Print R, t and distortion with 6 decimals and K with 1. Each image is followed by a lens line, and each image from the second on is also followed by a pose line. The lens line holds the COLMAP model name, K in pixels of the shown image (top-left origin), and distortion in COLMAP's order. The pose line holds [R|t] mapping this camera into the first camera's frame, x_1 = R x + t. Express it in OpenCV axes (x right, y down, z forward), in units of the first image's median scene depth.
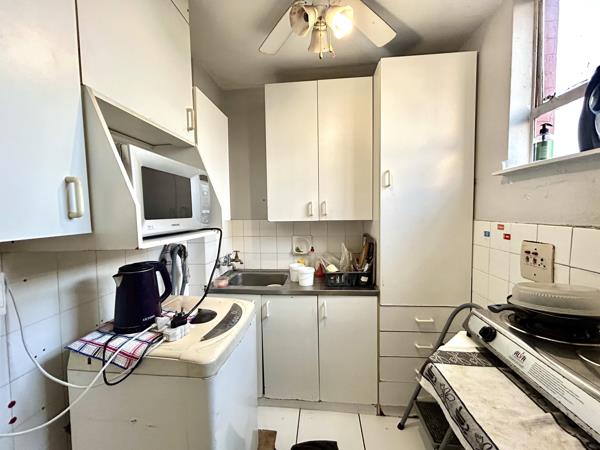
lens RADIAL K [[244.3, 0, 298.5], [0, 244.3, 223.9], [0, 0, 1]] dist [-0.002375, -0.000227]
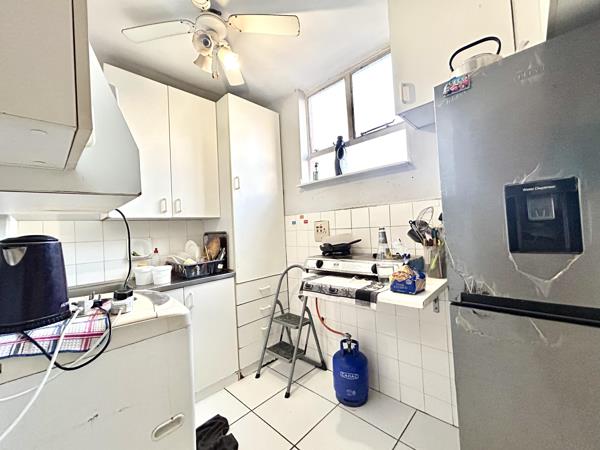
lens RADIAL K [[244.3, 0, 298.5], [0, 244.3, 223.9], [0, 0, 1]] dist [-0.002375, -0.000227]
pose [[0.617940, 0.003138, 0.786219, -0.454343], [0.086499, 0.993650, -0.071950, 0.152939], [-0.781452, 0.112468, 0.613745, -0.034749]]
